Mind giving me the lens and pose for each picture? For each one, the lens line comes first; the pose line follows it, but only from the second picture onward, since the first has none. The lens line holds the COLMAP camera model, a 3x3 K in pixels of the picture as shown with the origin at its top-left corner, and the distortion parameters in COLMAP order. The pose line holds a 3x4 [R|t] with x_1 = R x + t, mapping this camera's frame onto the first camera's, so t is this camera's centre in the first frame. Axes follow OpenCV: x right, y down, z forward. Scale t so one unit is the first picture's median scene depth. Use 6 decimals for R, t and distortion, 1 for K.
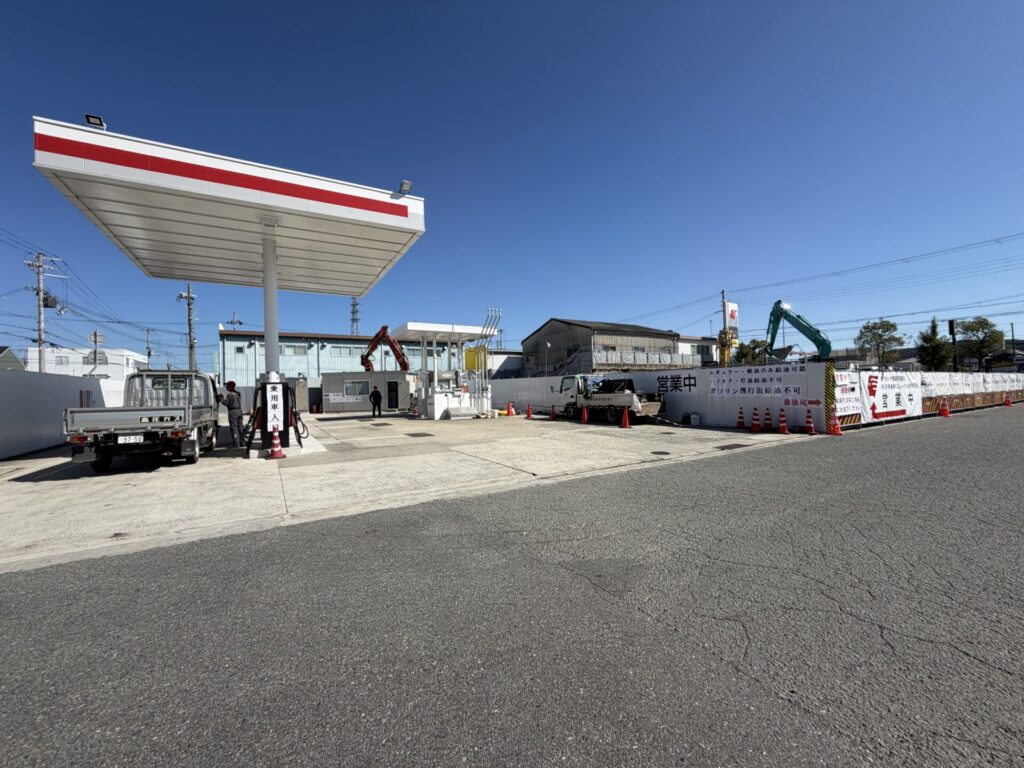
lens RADIAL K [[405.8, 0, 510.4], [0, 405.8, 383.4], [0, 0, 1]] dist [-0.001361, -0.000281]
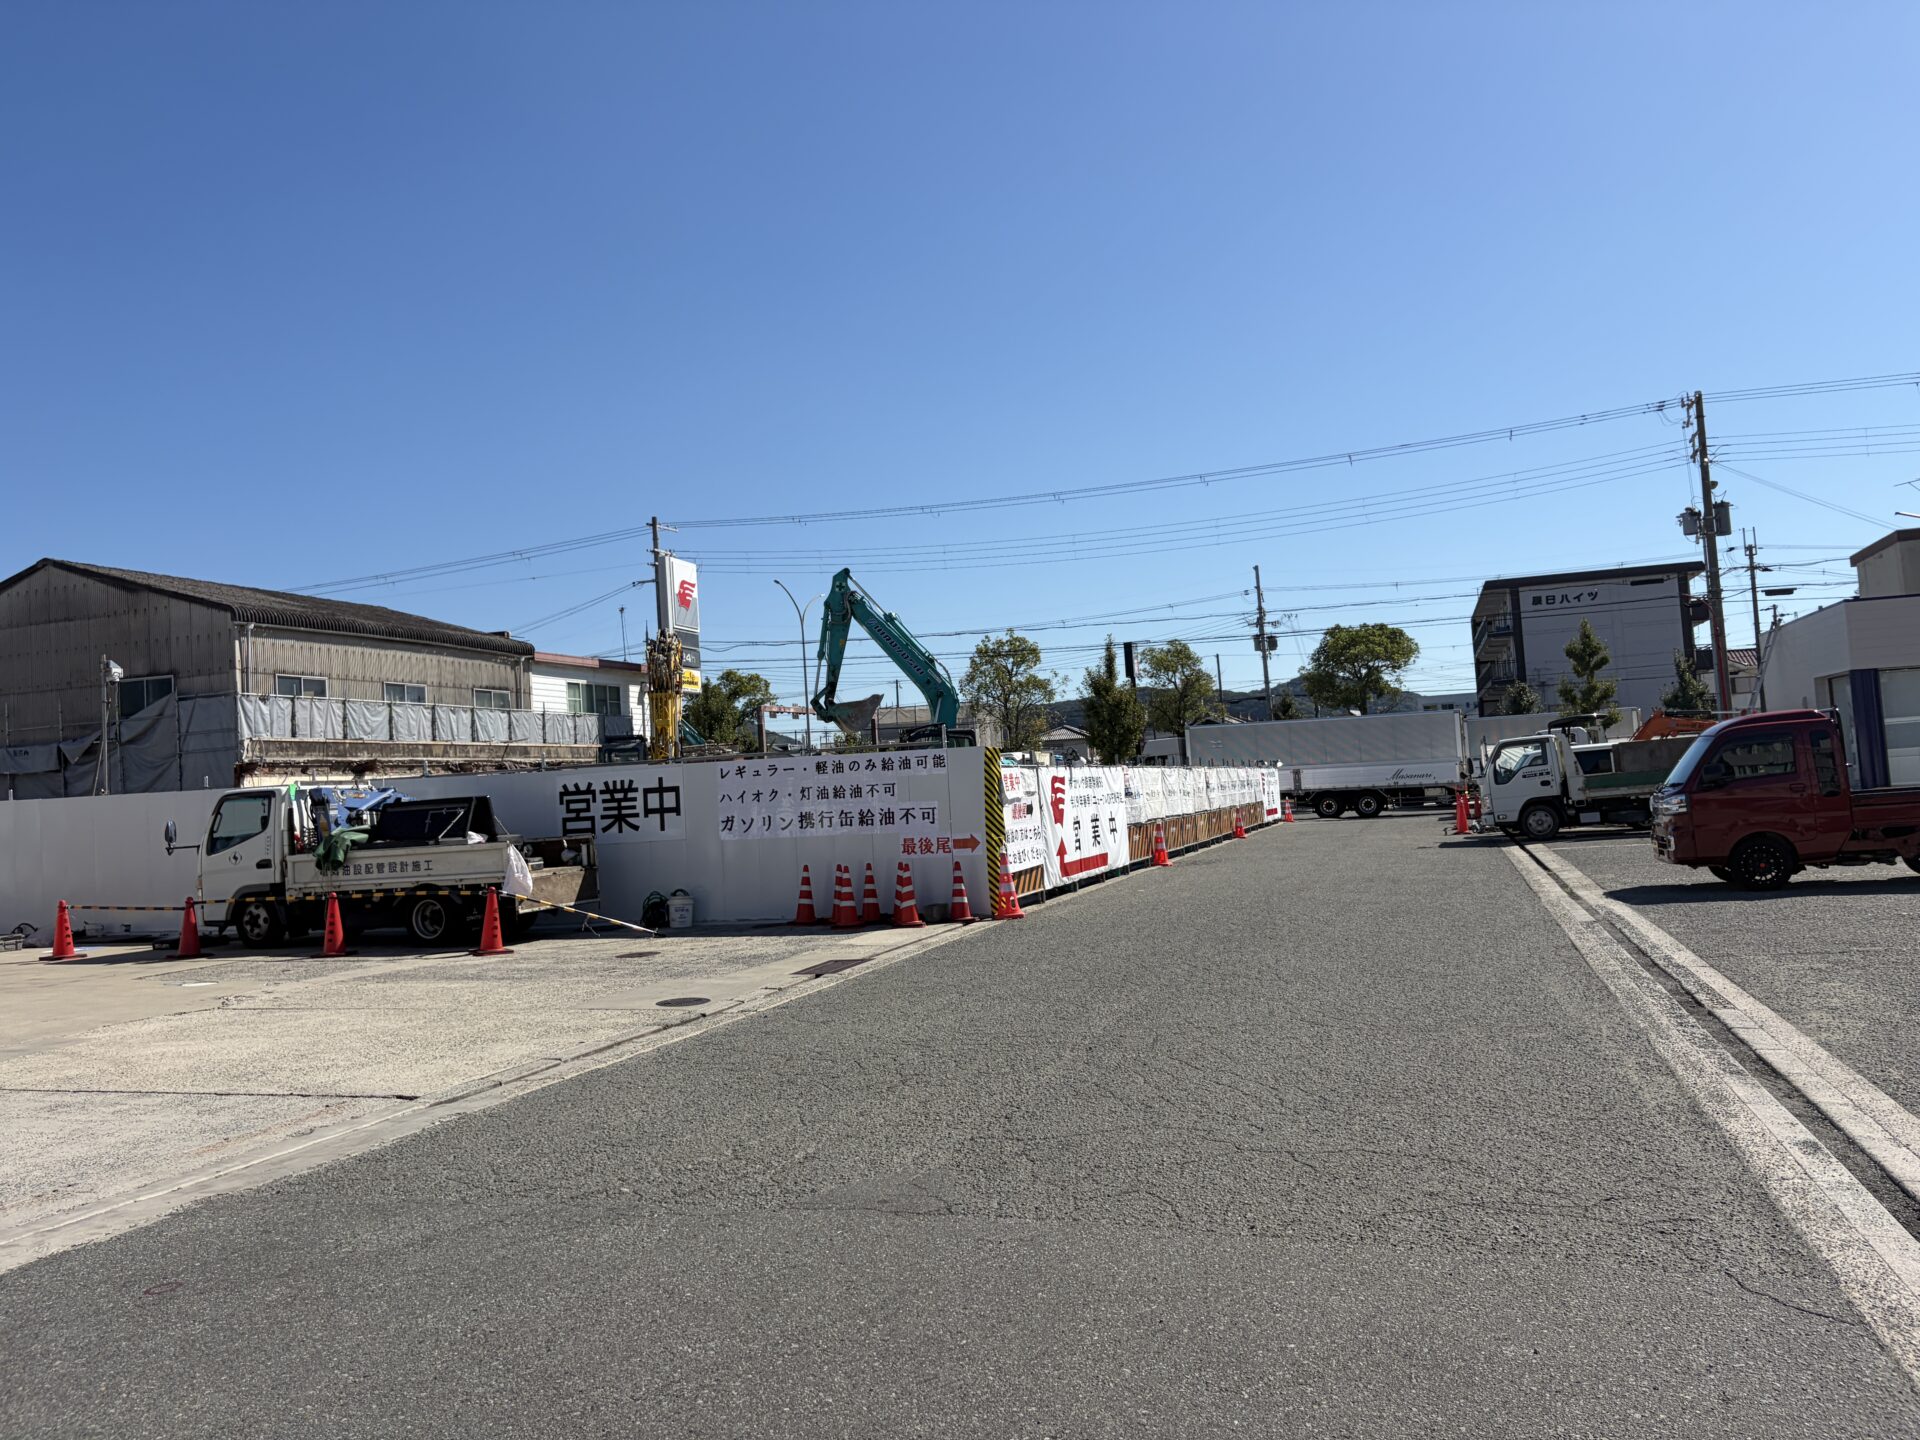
lens RADIAL K [[1446.3, 0, 961.0], [0, 1446.3, 682.6], [0, 0, 1]] dist [0.074203, -0.141205]
pose [[0.752415, 0.031589, 0.657931, -0.156589], [0.026721, 0.996563, -0.078406, -0.000341], [-0.658147, 0.076574, 0.748985, -0.072881]]
